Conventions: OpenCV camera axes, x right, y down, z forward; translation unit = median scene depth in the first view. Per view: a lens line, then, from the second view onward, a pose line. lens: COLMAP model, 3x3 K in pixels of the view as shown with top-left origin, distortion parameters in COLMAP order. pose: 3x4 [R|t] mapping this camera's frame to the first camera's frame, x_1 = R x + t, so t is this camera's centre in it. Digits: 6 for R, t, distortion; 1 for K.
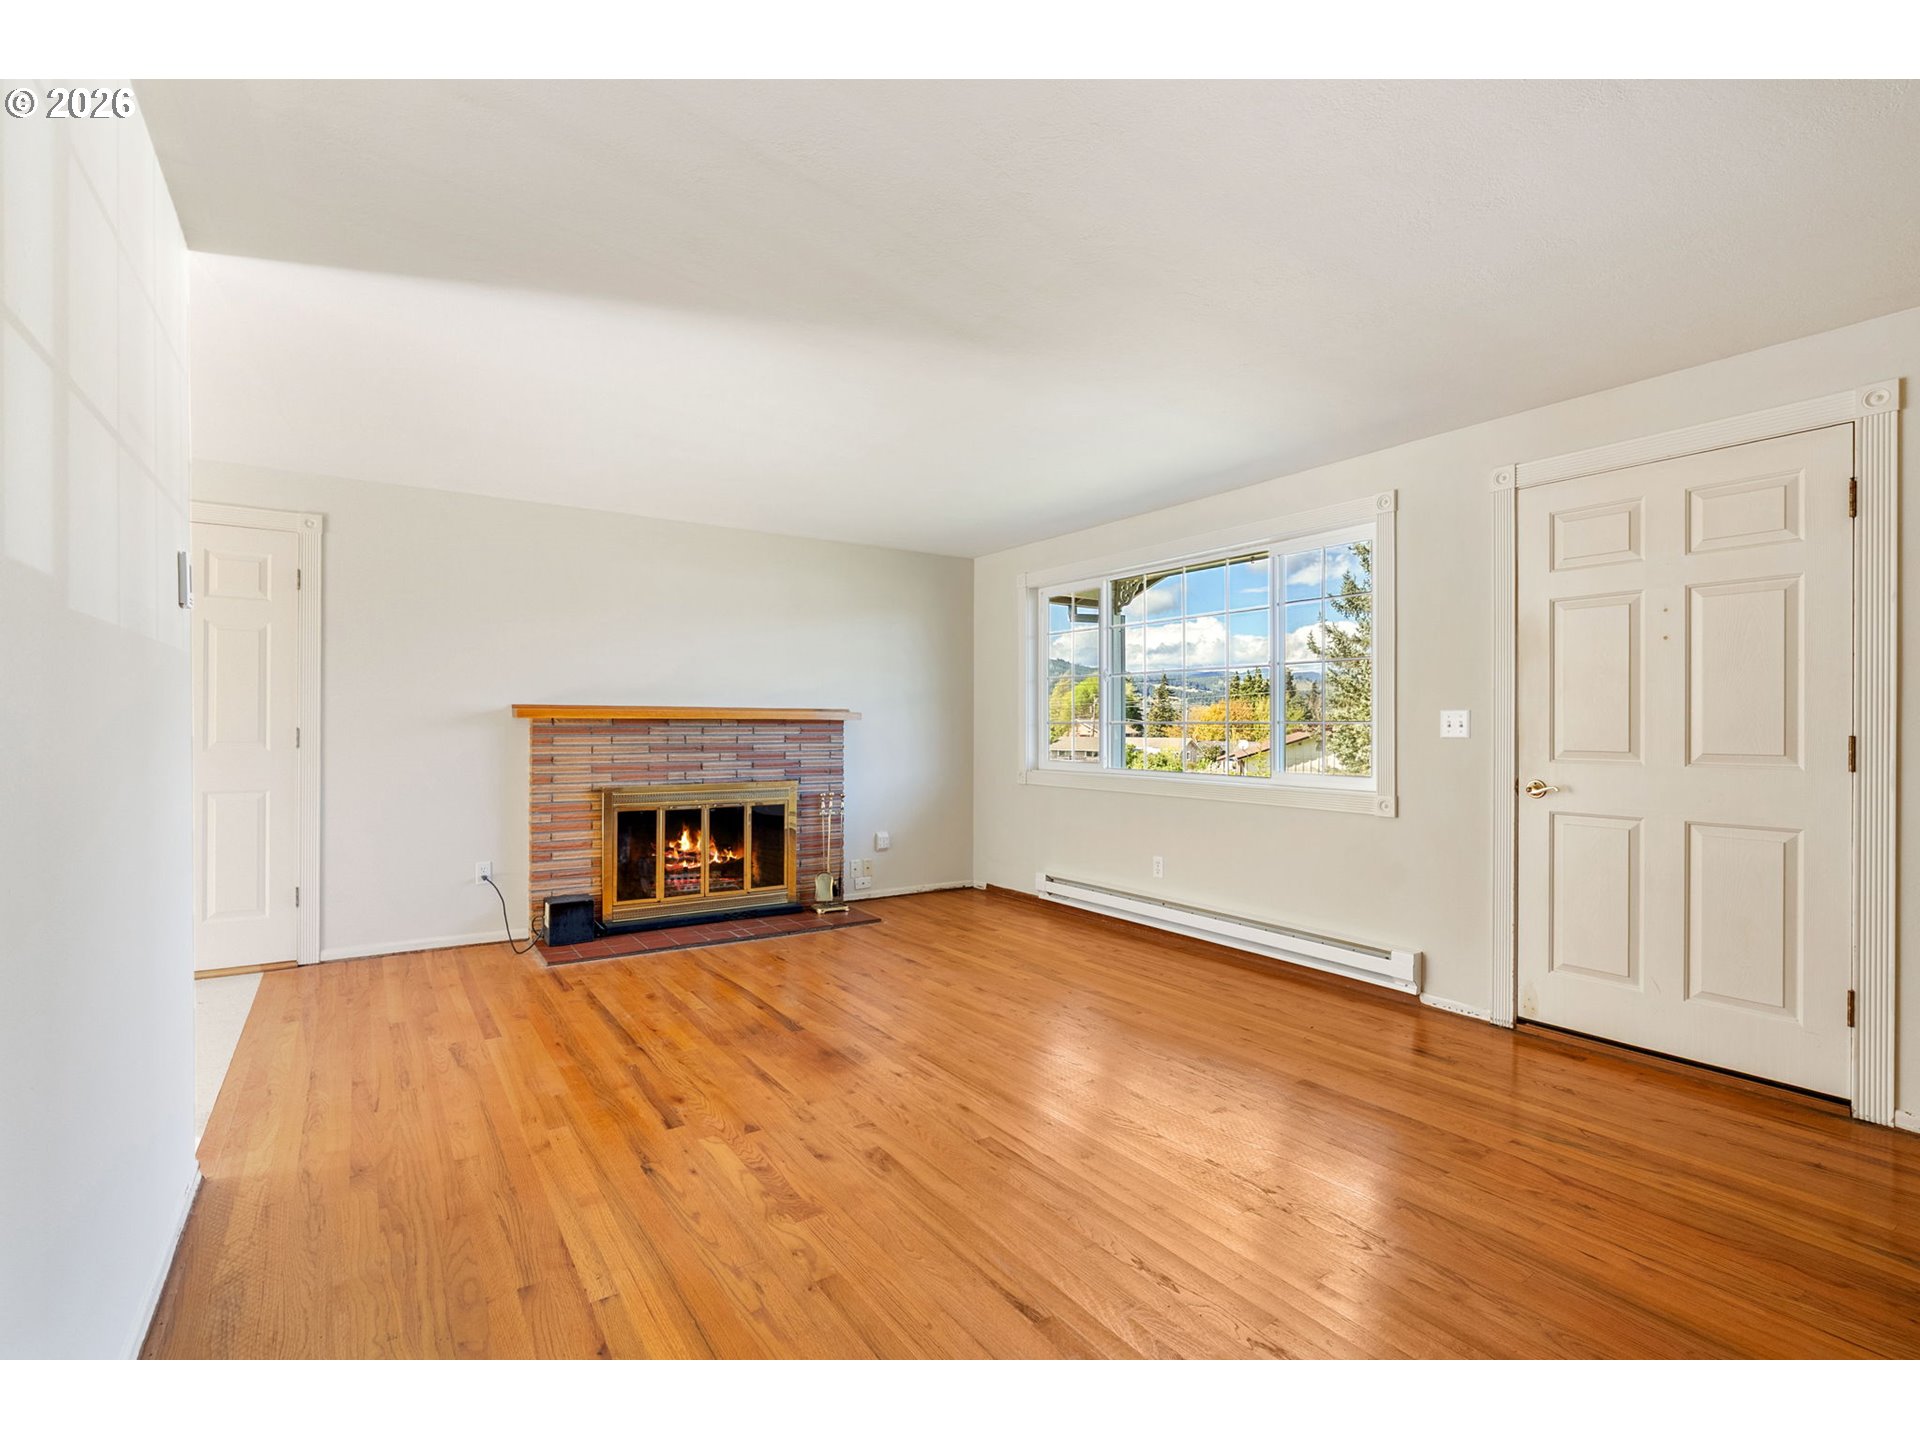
lens RADIAL K [[910.6, 0, 960.7], [0, 910.6, 714.3], [0, 0, 1]] dist [-0.013631, 0.008157]
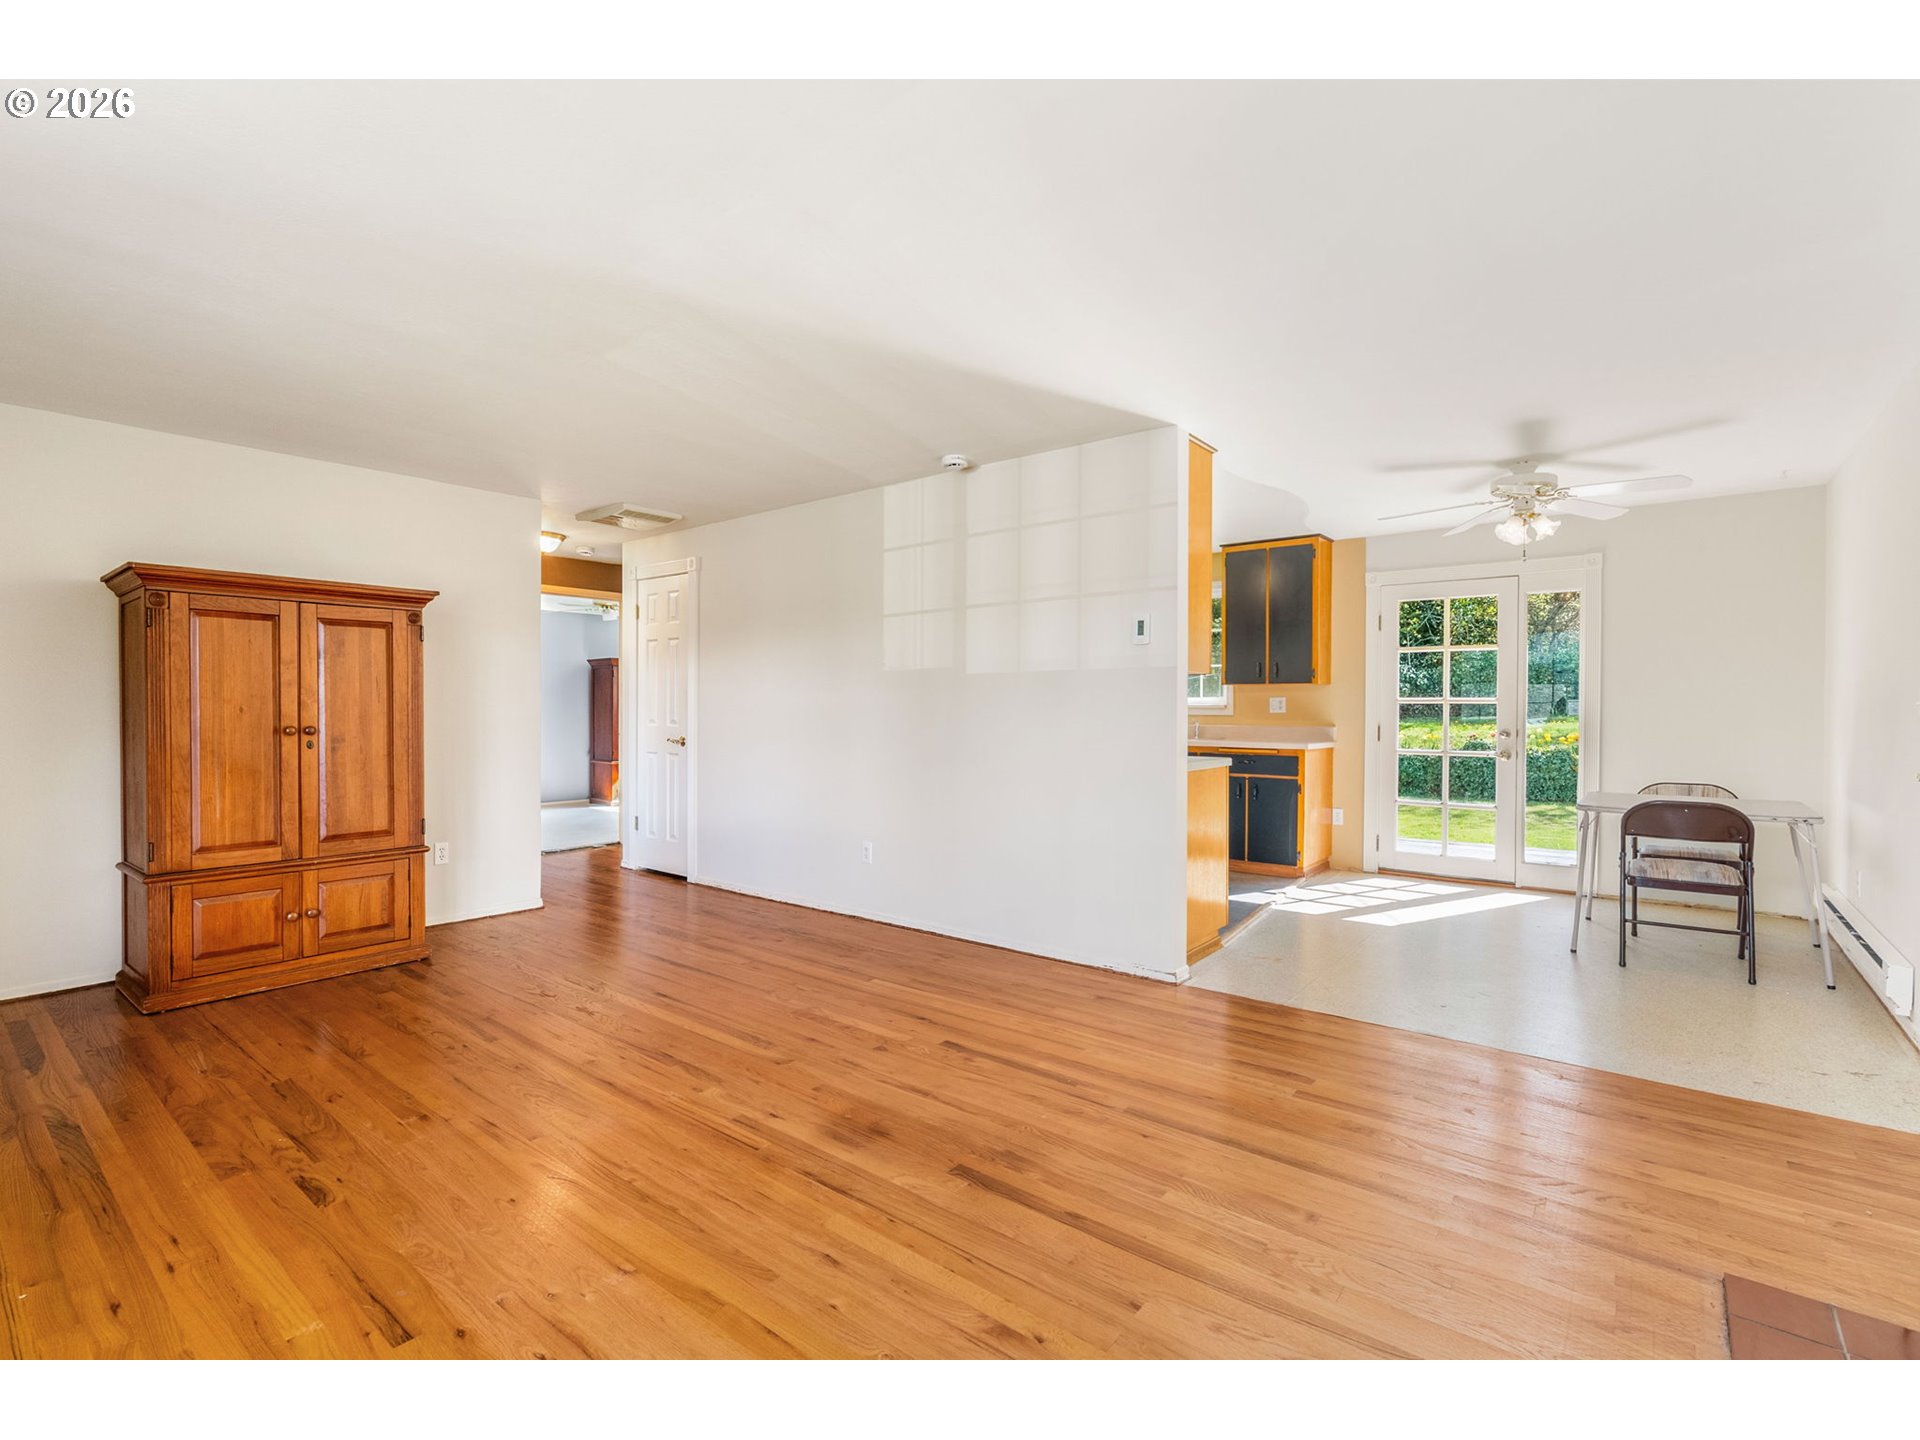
lens RADIAL K [[870.0, 0, 970.7], [0, 870.0, 715.8], [0, 0, 1]] dist [-0.011076, -0.000048]
pose [[-0.950811, -0.004282, -0.309741, 0.008432], [-0.001648, 0.999960, -0.008767, 0.019098], [0.309767, -0.007825, -0.950780, 1.492987]]
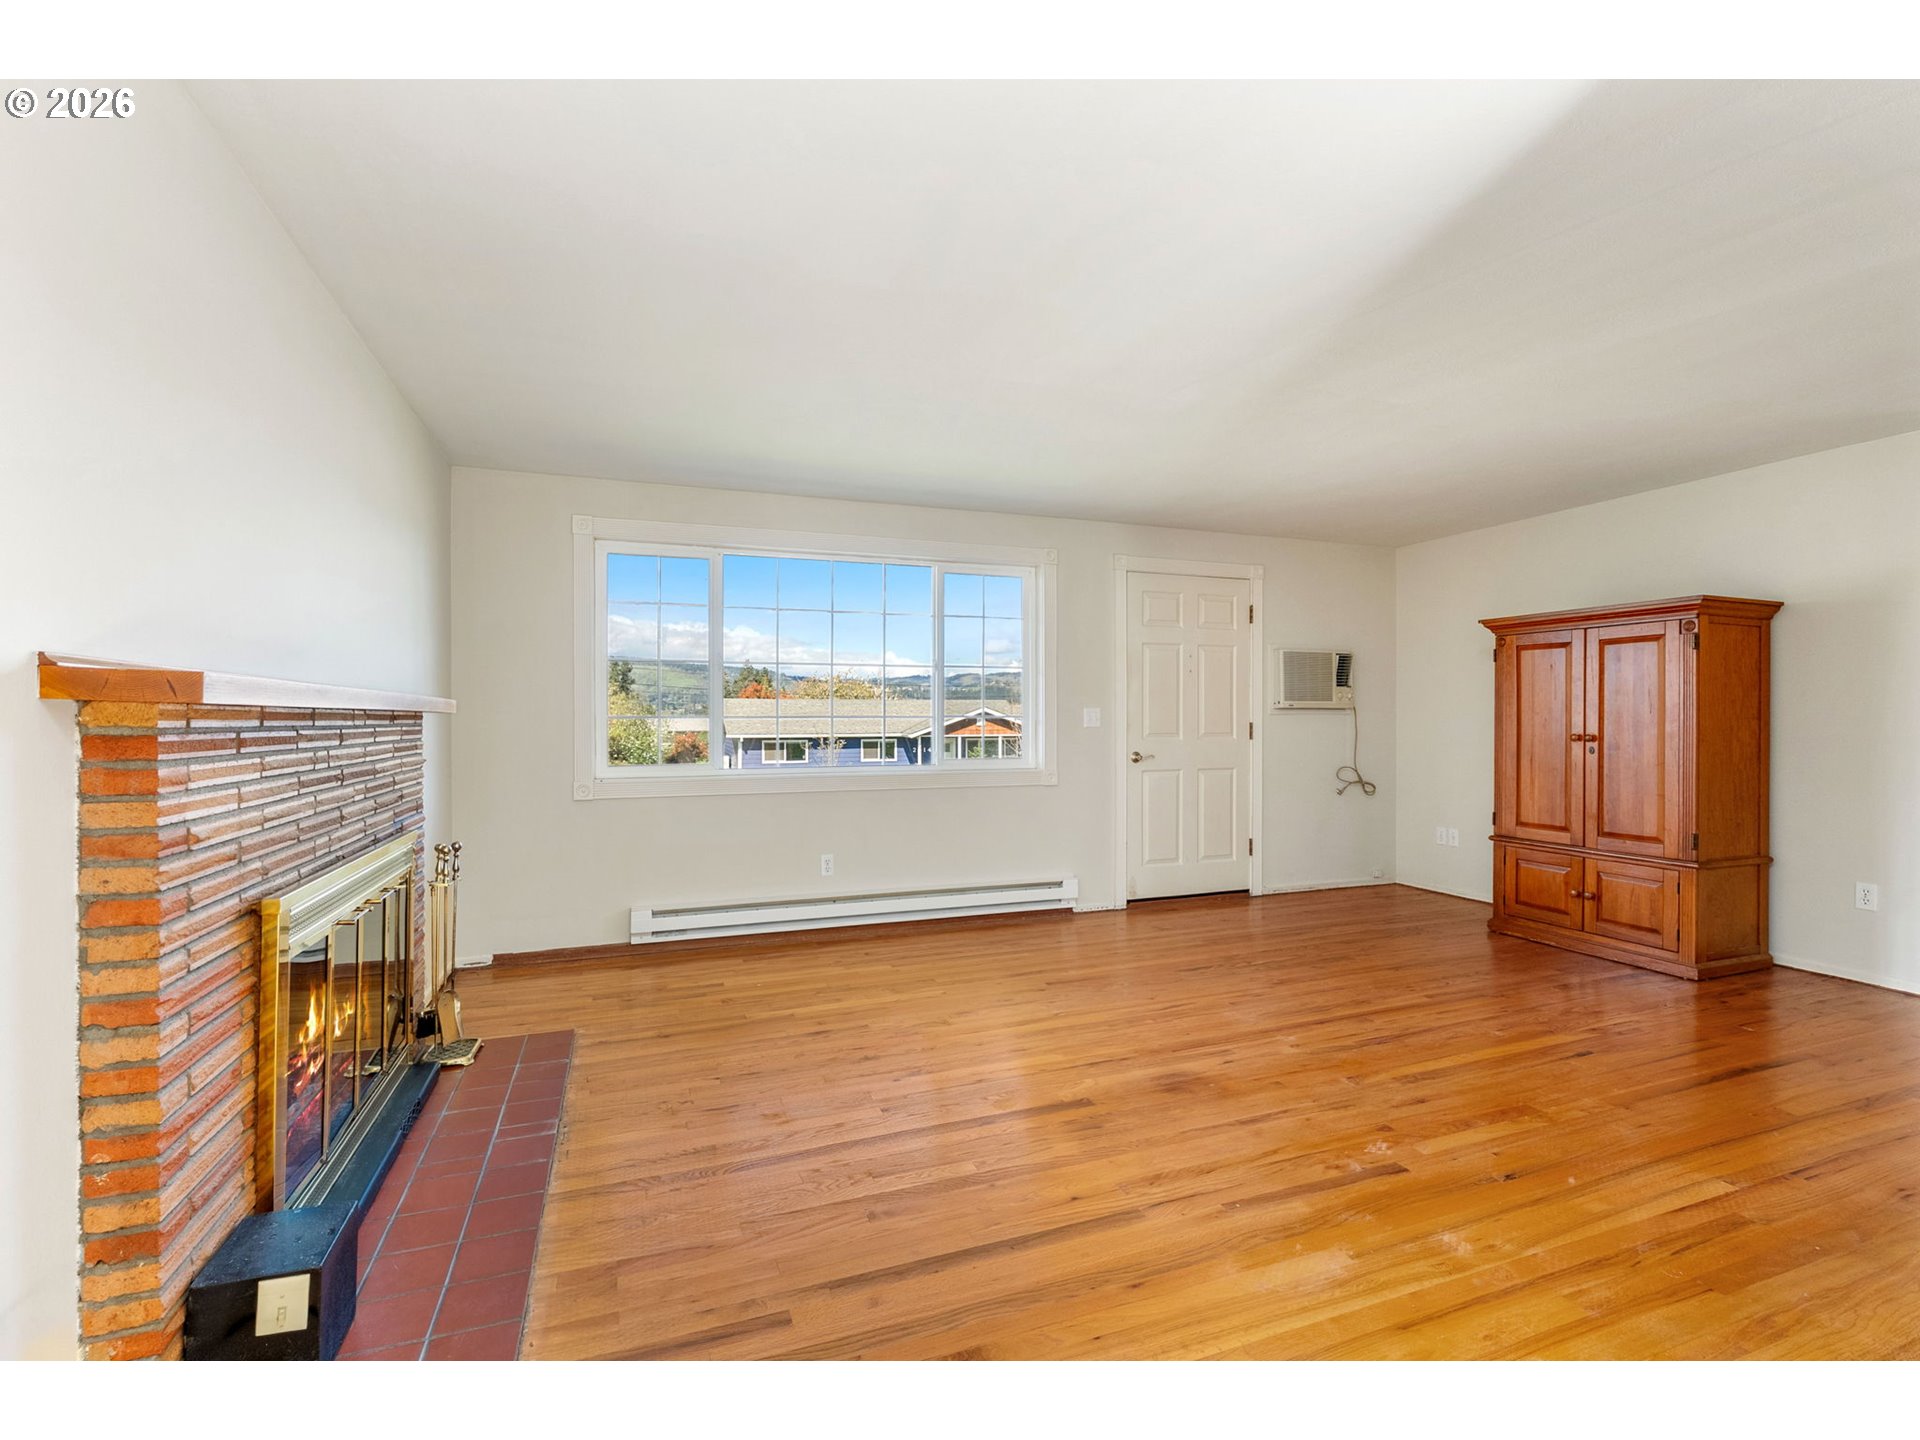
lens RADIAL K [[870.0, 0, 970.7], [0, 870.0, 715.8], [0, 0, 1]] dist [-0.011076, -0.000048]
pose [[0.215502, -0.001082, 0.976503, -0.880882], [-0.011554, 0.999927, 0.003657, 0.004266], [-0.976435, -0.012070, 0.215474, 0.872742]]
